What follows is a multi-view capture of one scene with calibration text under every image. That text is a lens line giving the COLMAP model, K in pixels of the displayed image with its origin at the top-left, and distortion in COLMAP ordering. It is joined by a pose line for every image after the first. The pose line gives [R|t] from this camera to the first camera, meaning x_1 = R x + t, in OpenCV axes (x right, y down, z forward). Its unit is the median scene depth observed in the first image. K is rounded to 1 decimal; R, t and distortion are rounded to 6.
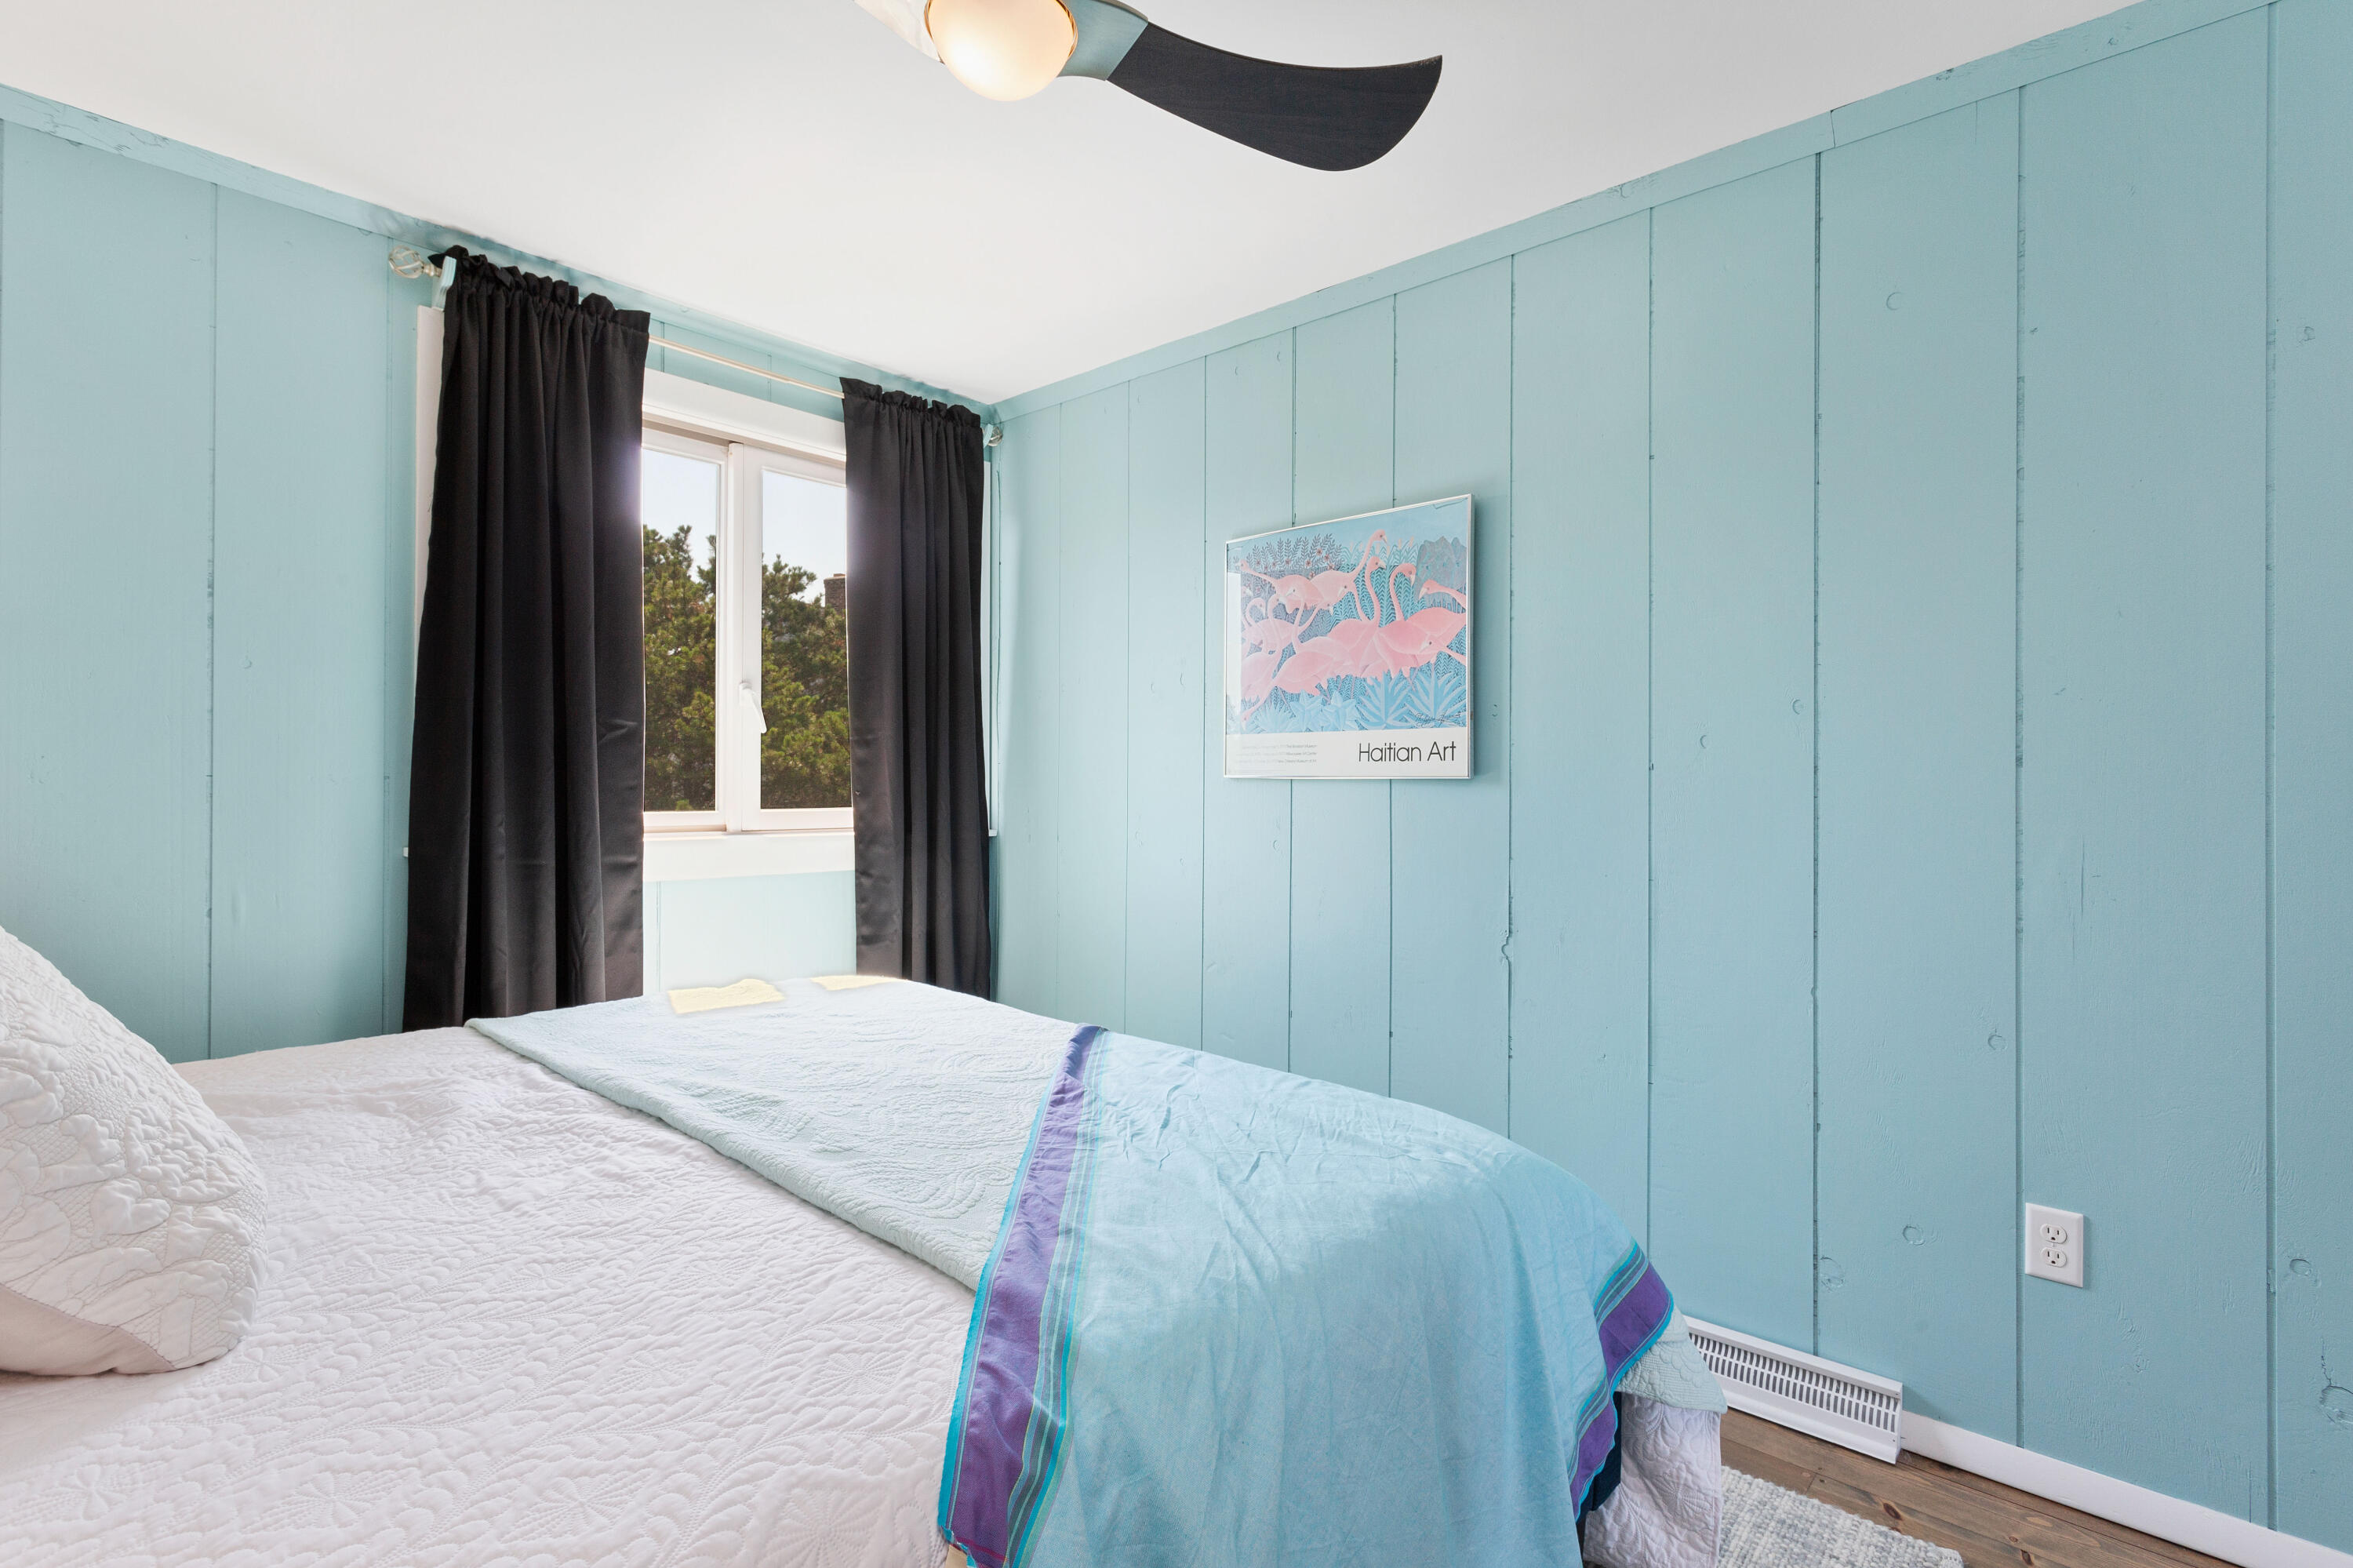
lens RADIAL K [[1123.6, 0, 1168.1], [0, 1123.6, 786.2], [0, 0, 1]] dist [-0.002758, -0.000067]
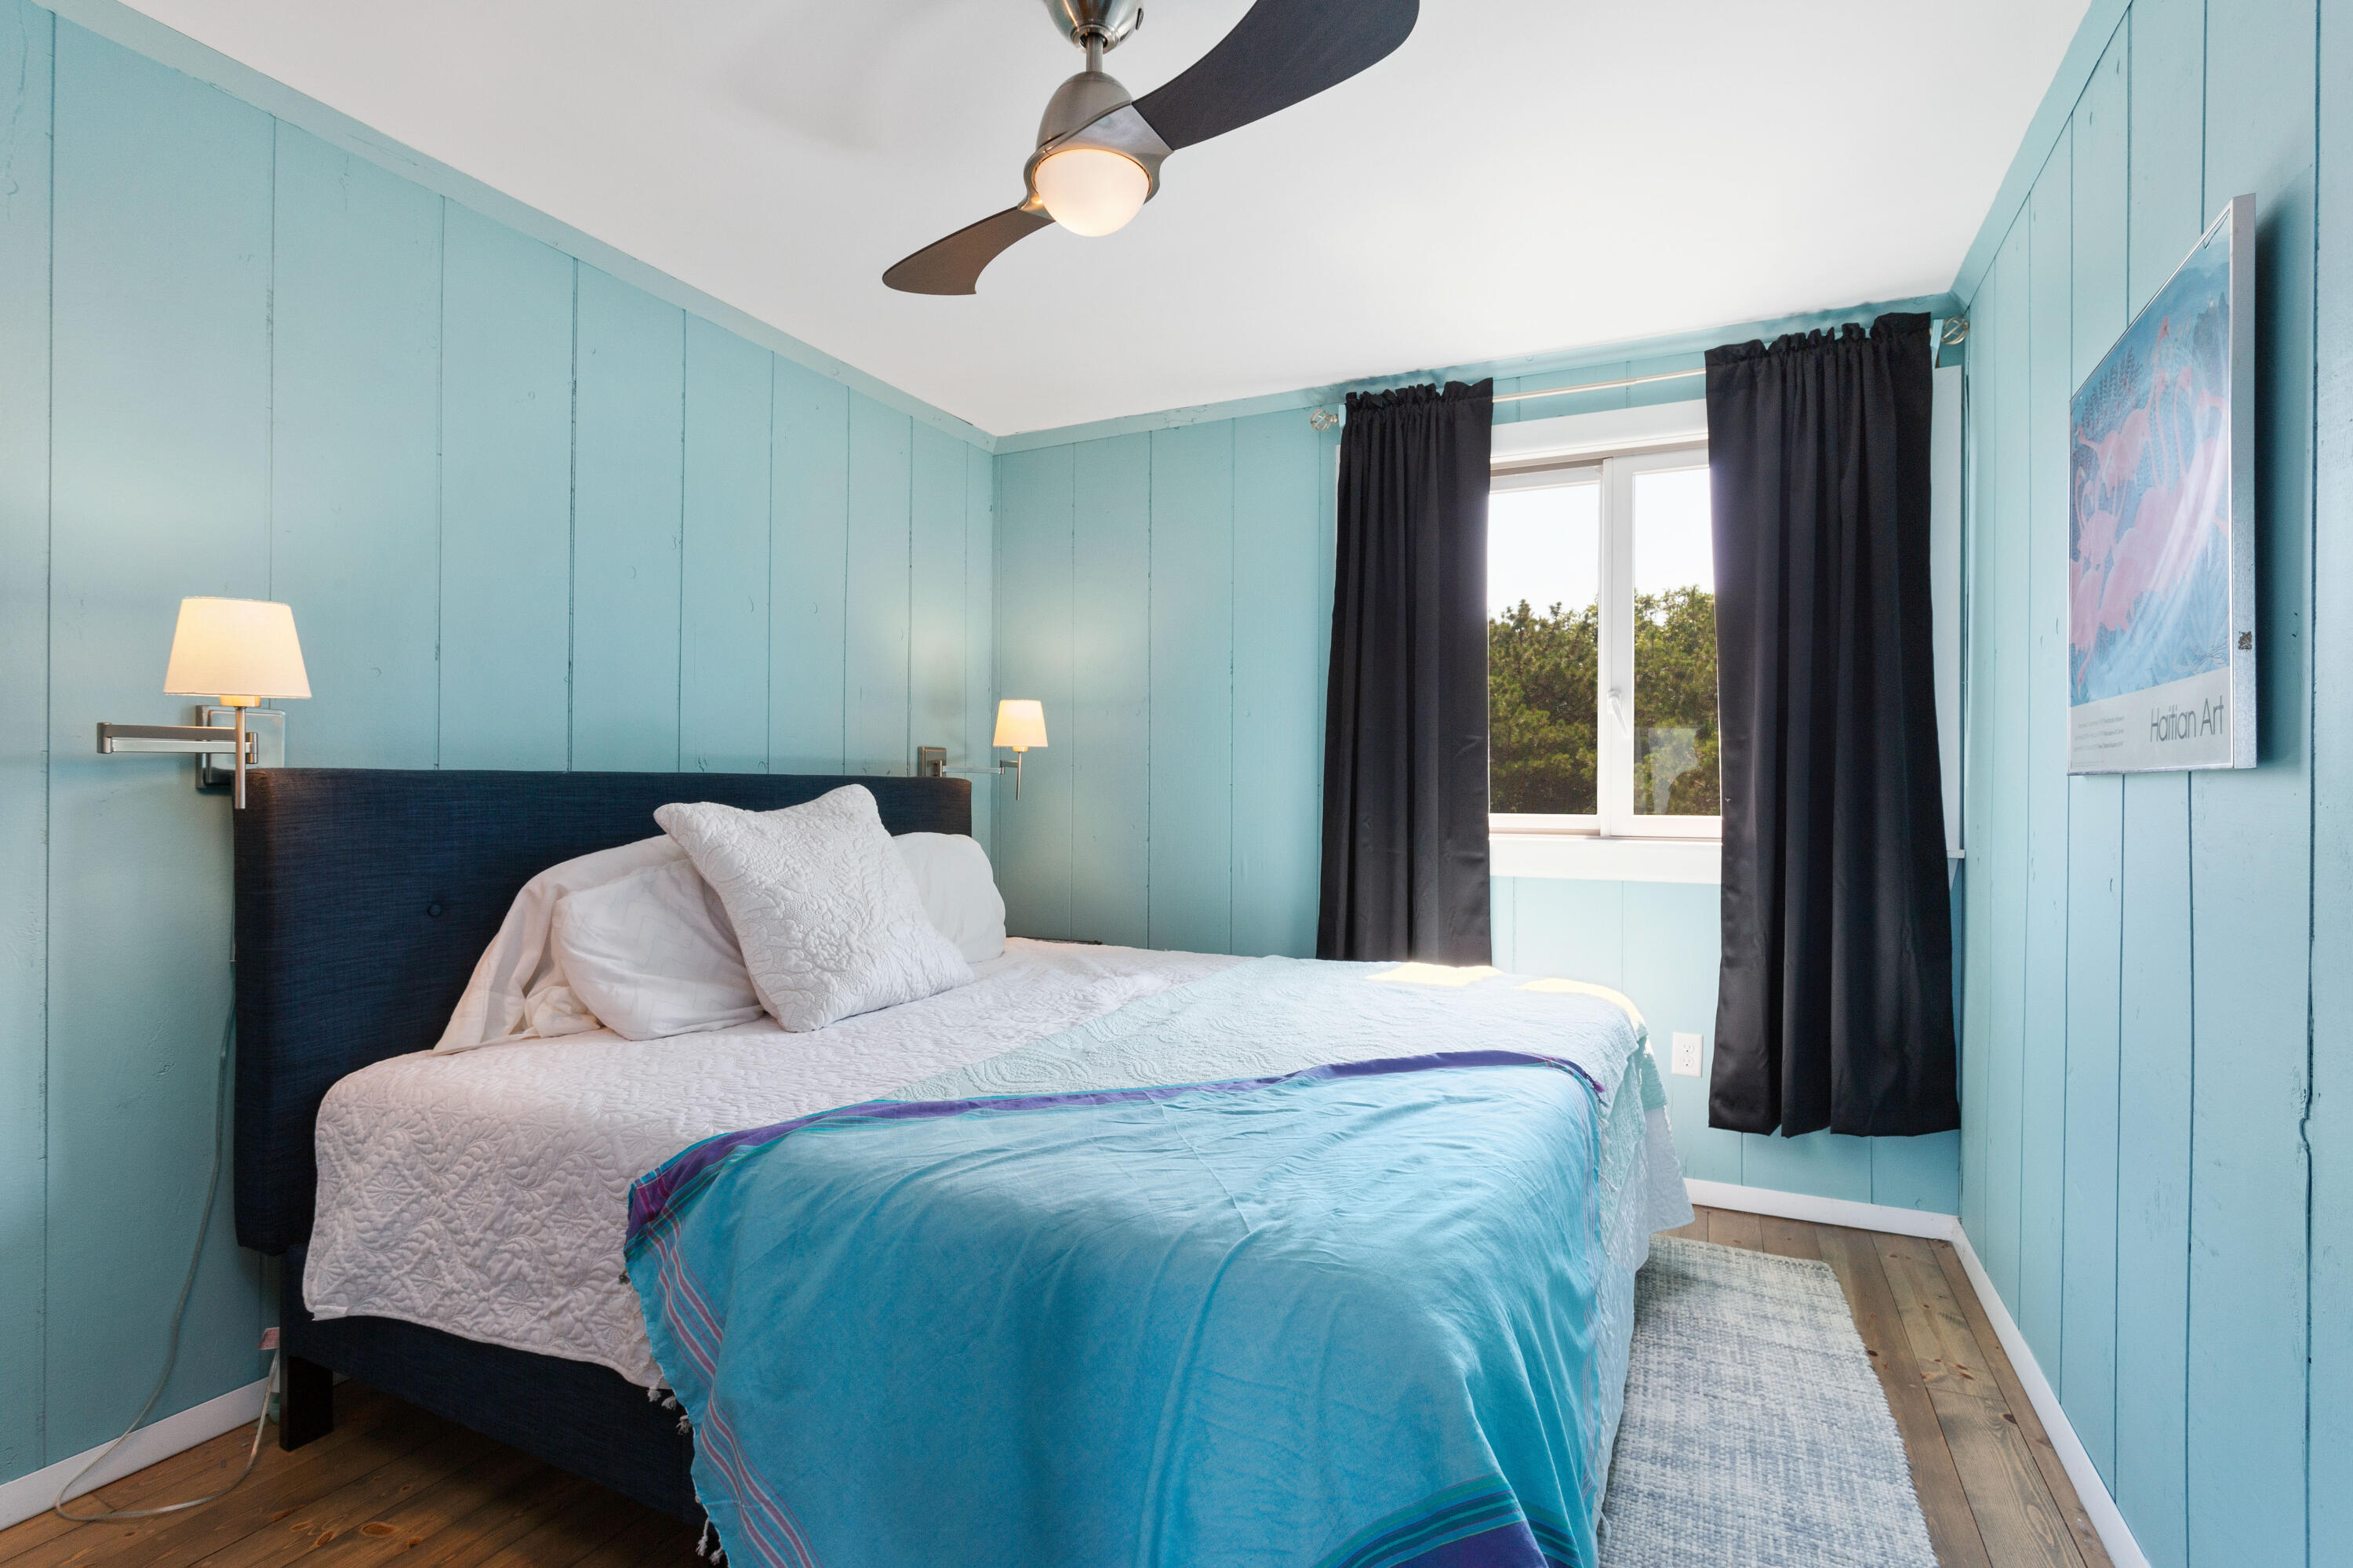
lens RADIAL K [[1123.6, 0, 1168.1], [0, 1123.6, 786.2], [0, 0, 1]] dist [-0.002758, -0.000067]
pose [[0.291232, -0.007821, -0.956621, 0.520354], [-0.004821, 0.999942, -0.009643, 0.007023], [0.956640, 0.007420, 0.291177, 0.345764]]
